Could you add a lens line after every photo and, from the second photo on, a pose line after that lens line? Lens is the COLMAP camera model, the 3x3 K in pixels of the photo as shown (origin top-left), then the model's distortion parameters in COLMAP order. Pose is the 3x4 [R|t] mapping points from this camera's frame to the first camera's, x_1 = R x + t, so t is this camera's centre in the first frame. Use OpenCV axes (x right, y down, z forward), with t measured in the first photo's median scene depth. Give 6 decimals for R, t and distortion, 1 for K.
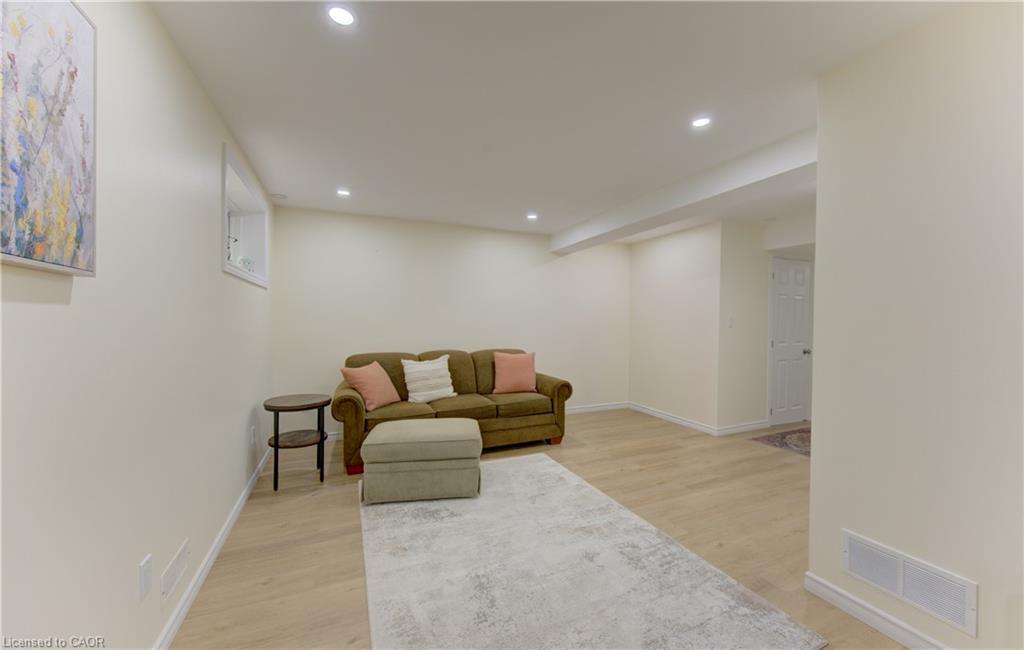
lens RADIAL K [[365.5, 0, 512.0], [0, 365.5, 325.0], [0, 0, 1]] dist [-0.000288, 0.000001]
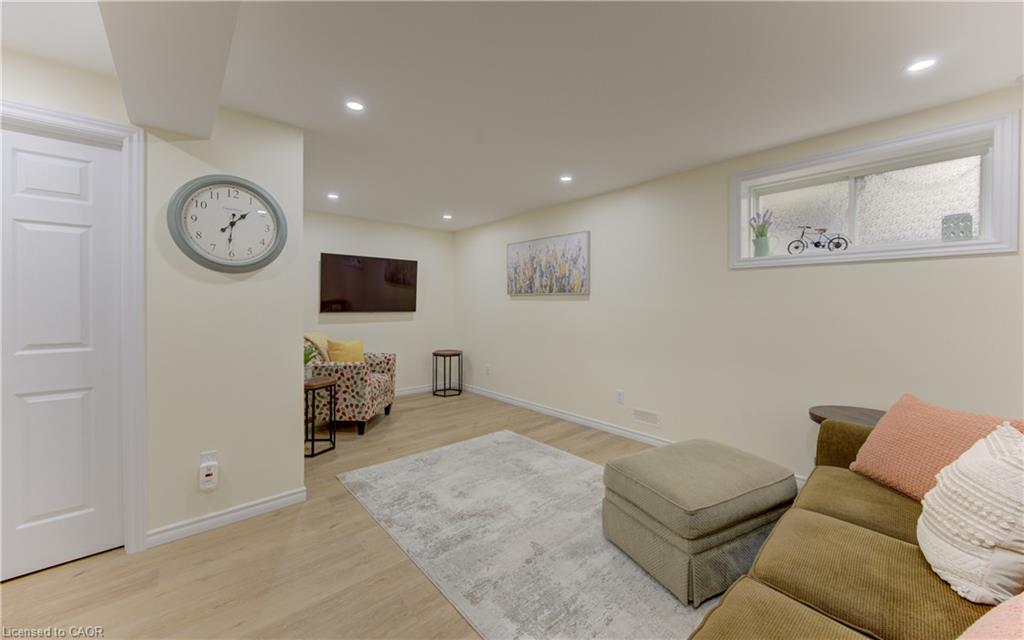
lens RADIAL K [[406.3, 0, 511.8], [0, 406.3, 307.8], [0, 0, 1]] dist [-0.000590, -0.000136]
pose [[-0.948151, -0.002175, -0.317812, 0.490067], [-0.008730, 0.999777, 0.019204, -0.027550], [0.317700, 0.020982, -0.947959, 2.343945]]
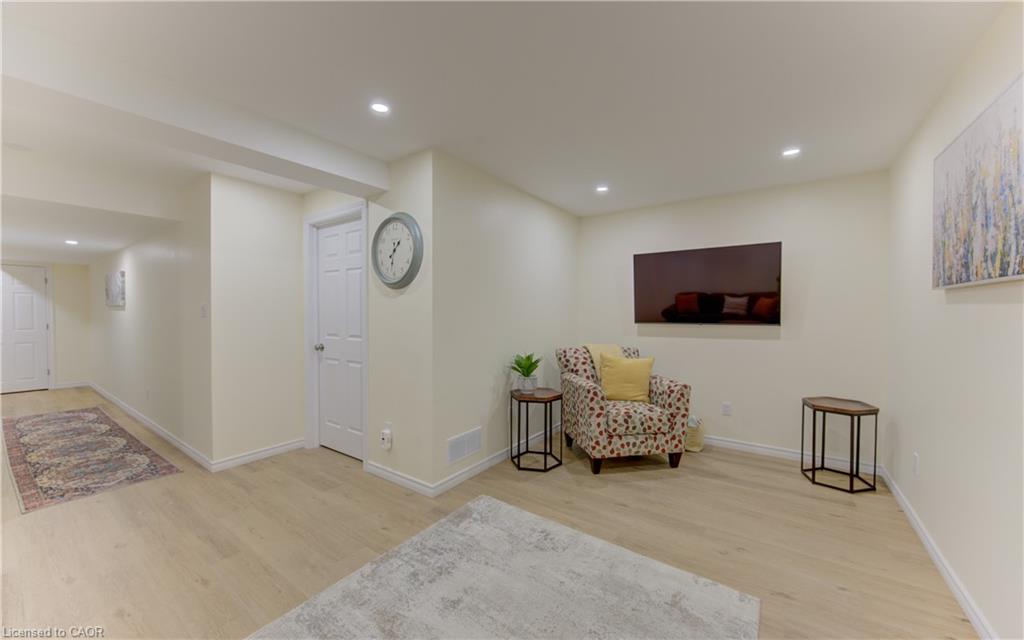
lens RADIAL K [[386.5, 0, 512.0], [0, 386.5, 320.0], [0, 0, 1]] dist [0.000081, -0.000051]
pose [[-0.495425, -0.022468, 0.868360, -0.587720], [0.009149, 0.999475, 0.031080, -0.024853], [-0.868603, 0.023343, -0.494959, 1.293032]]
